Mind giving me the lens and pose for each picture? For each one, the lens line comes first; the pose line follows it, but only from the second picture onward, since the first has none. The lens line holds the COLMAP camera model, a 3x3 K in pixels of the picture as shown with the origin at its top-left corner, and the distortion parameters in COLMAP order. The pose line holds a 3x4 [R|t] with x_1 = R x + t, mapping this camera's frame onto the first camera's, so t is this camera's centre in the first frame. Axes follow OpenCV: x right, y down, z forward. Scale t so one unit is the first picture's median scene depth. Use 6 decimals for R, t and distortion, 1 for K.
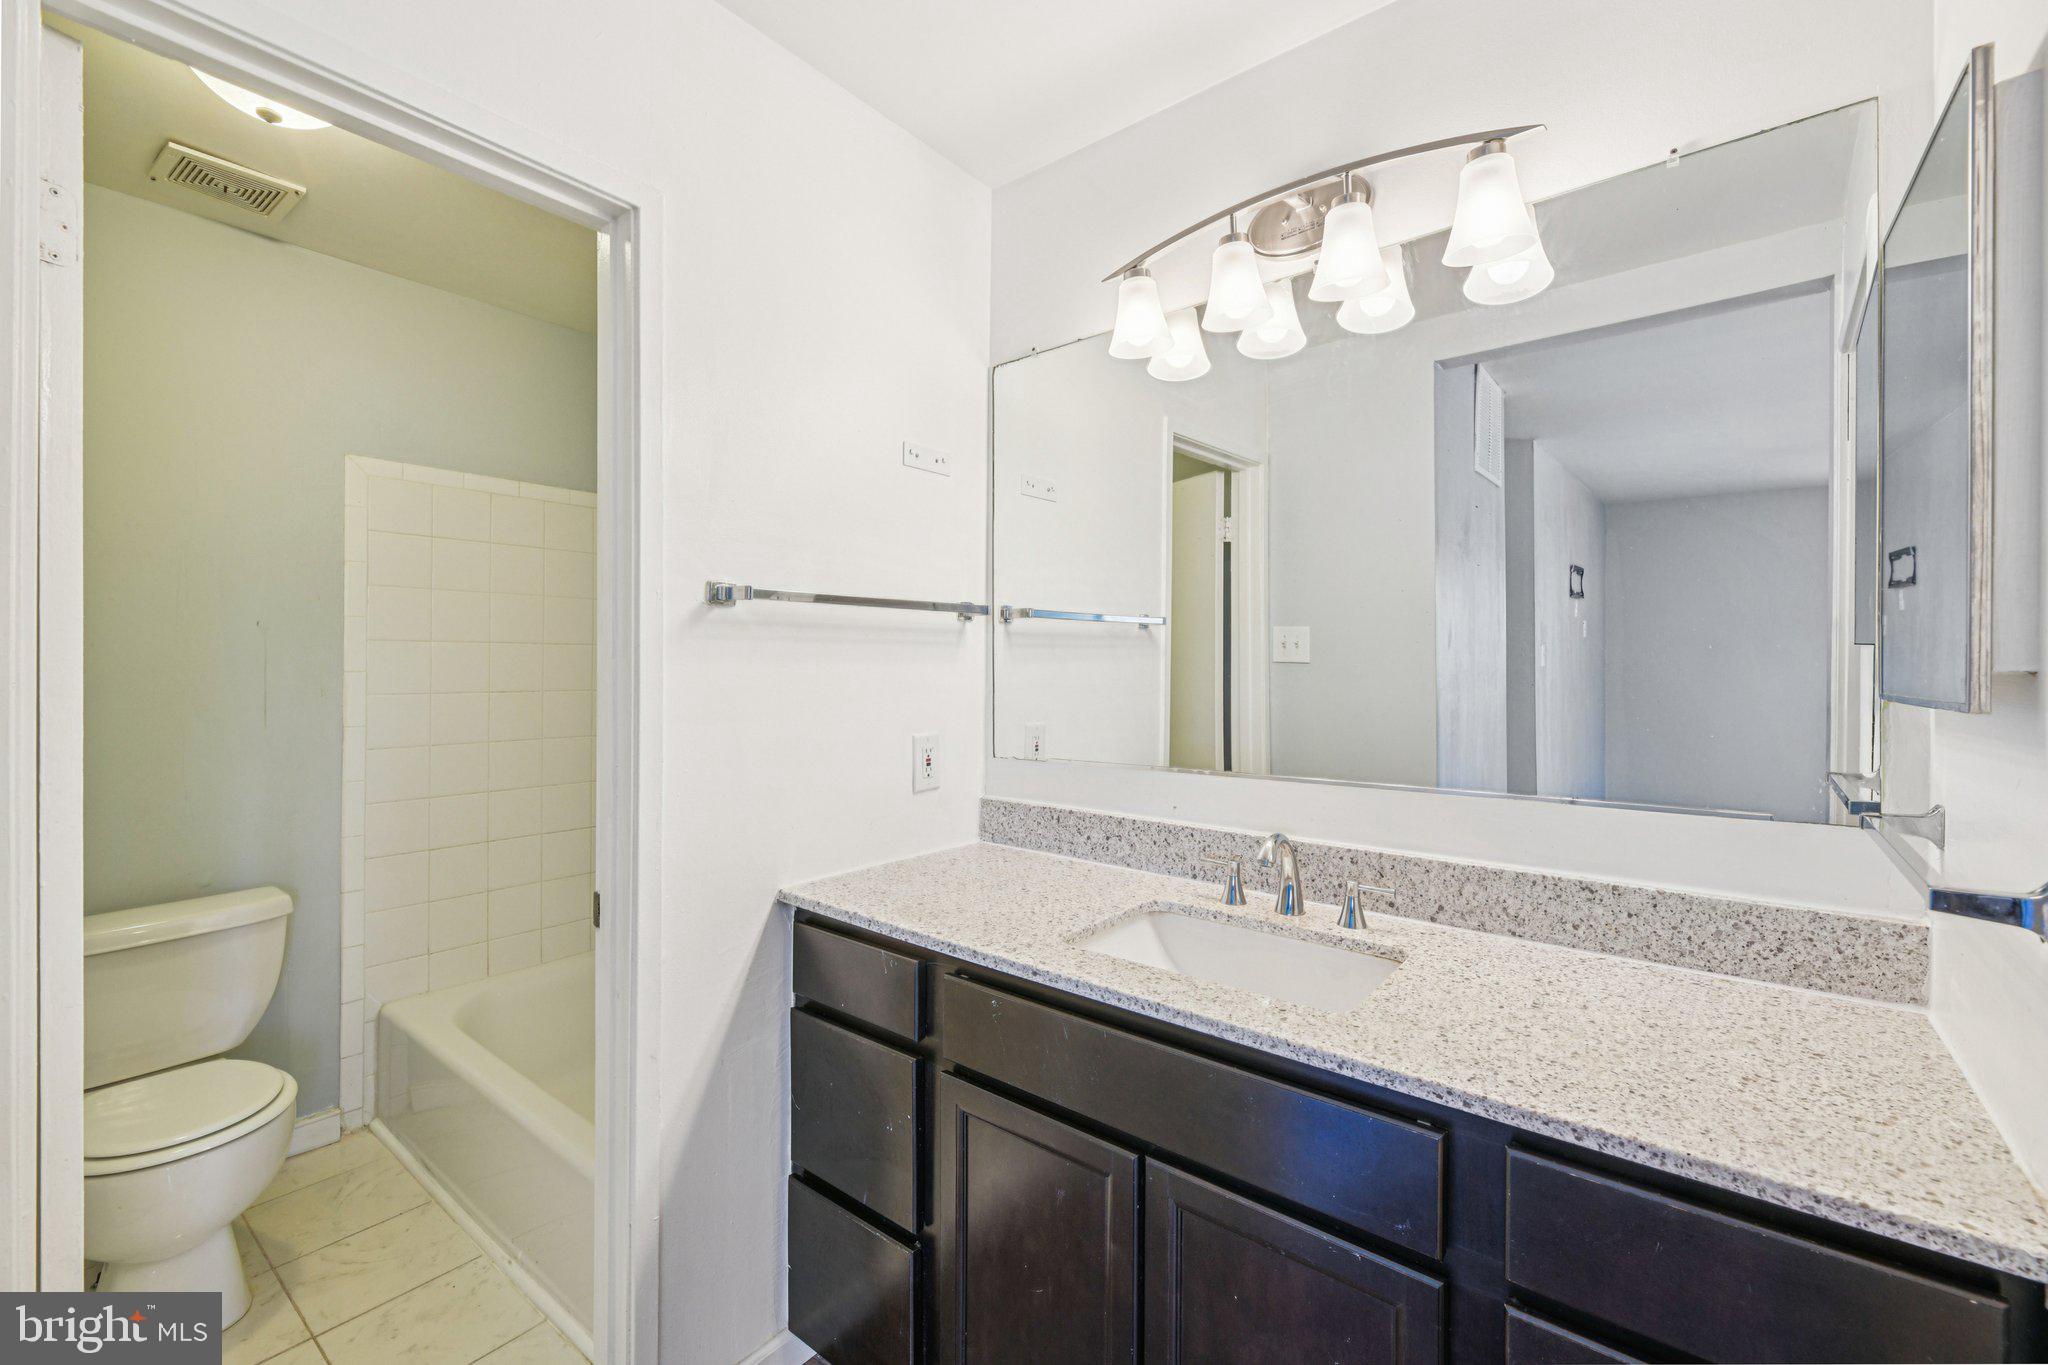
lens RADIAL K [[874.0, 0, 1014.5], [0, 874.0, 667.3], [0, 0, 1]] dist [-0.003569, -0.001694]
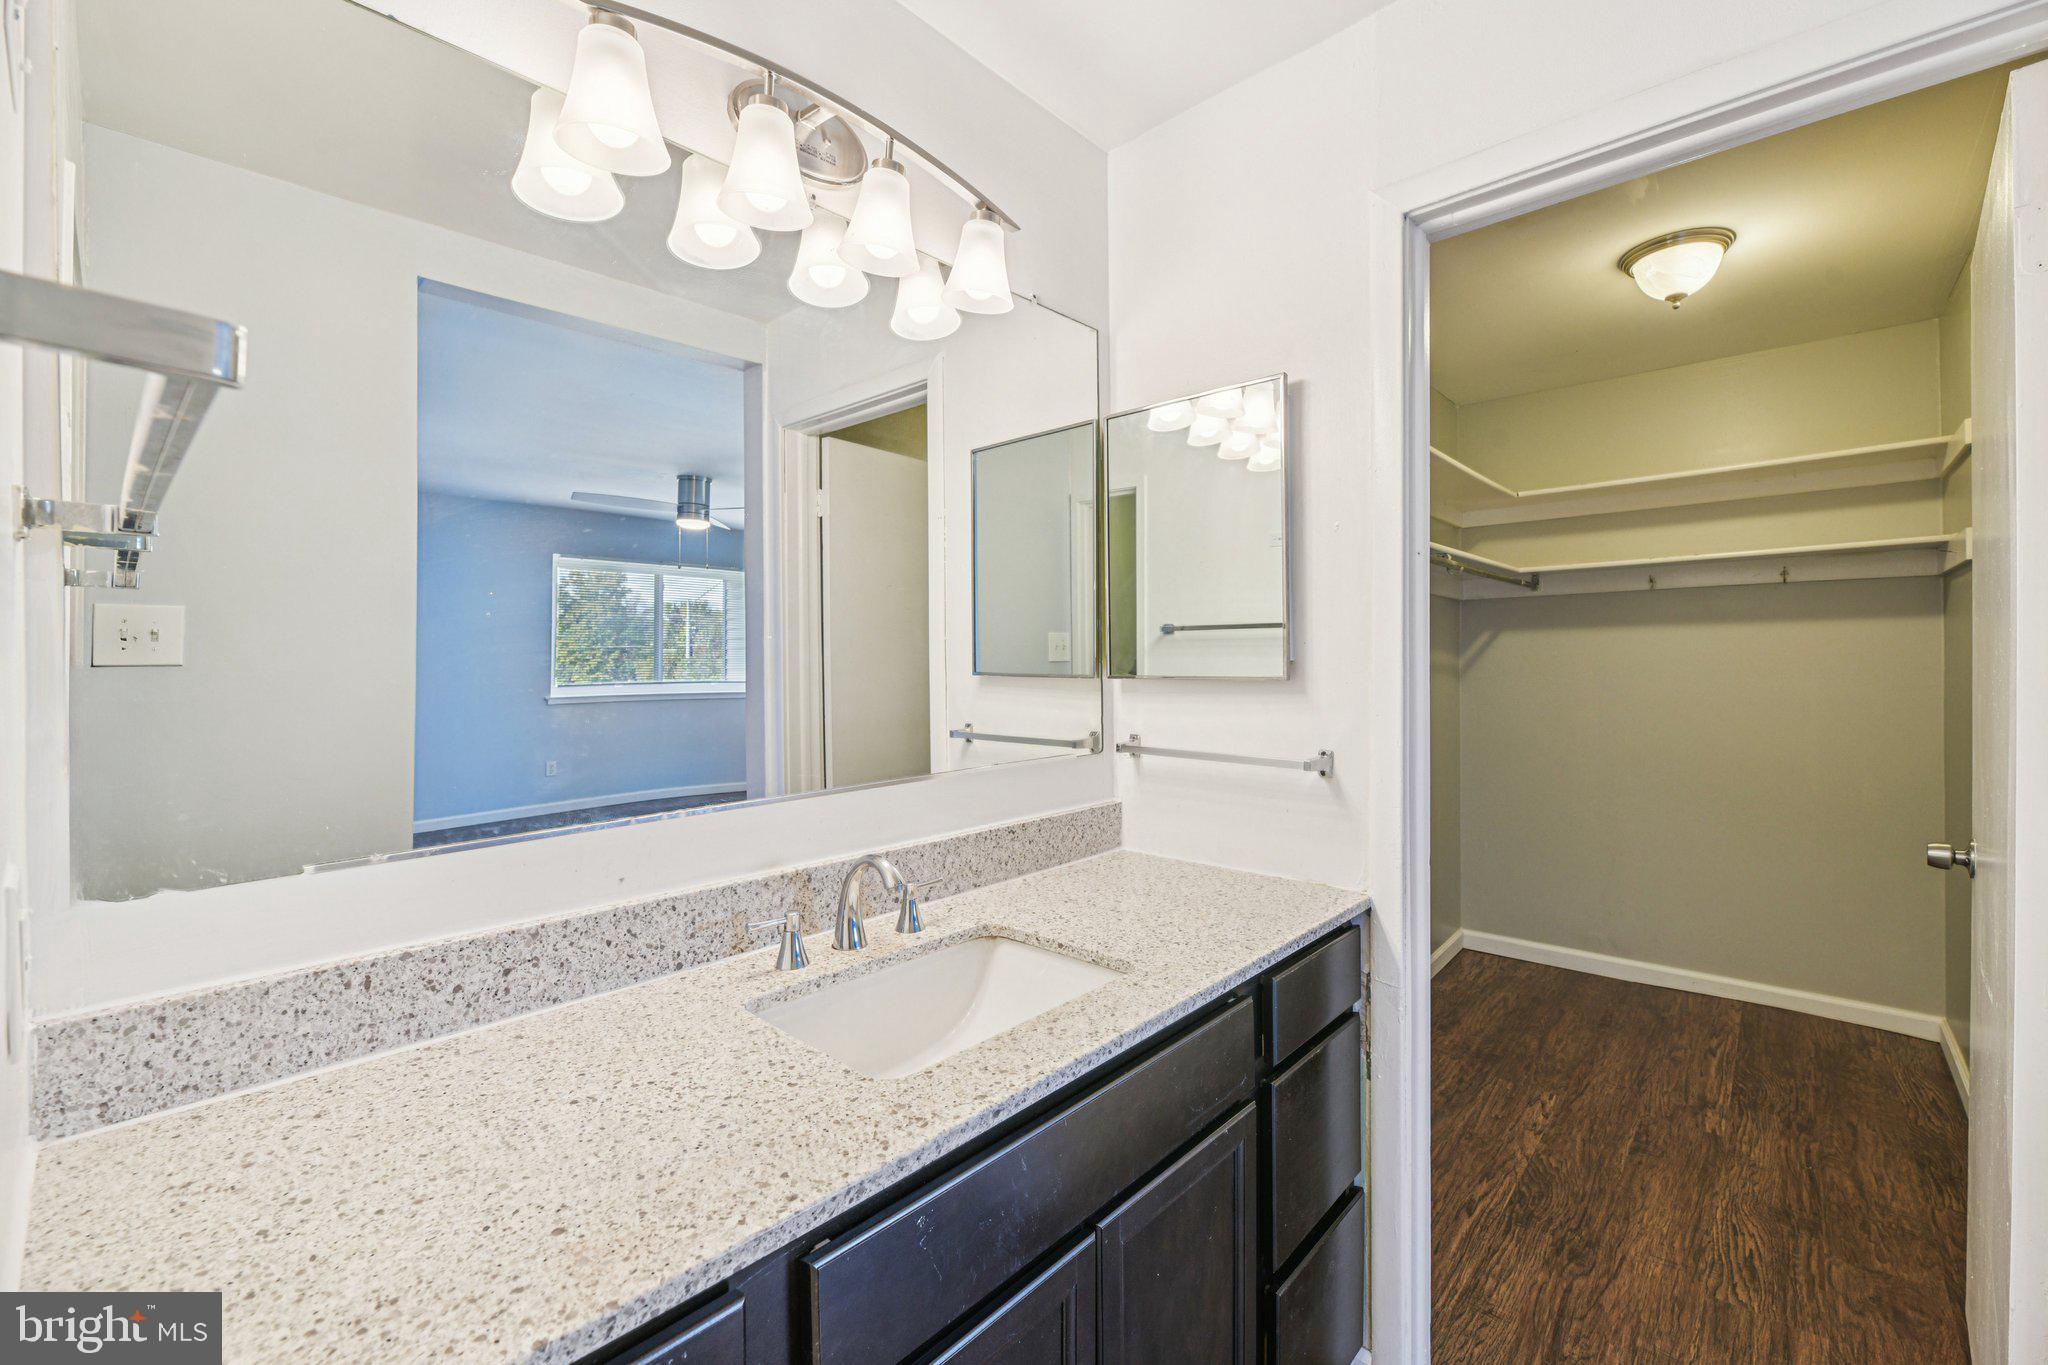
lens RADIAL K [[874.0, 0, 1020.0], [0, 874.0, 673.3], [0, 0, 1]] dist [-0.003569, -0.001694]
pose [[0.022855, -0.013046, 0.999654, -0.572848], [0.012554, 0.999840, 0.012761, 0.002416], [-0.999660, 0.012258, 0.023015, 0.854934]]
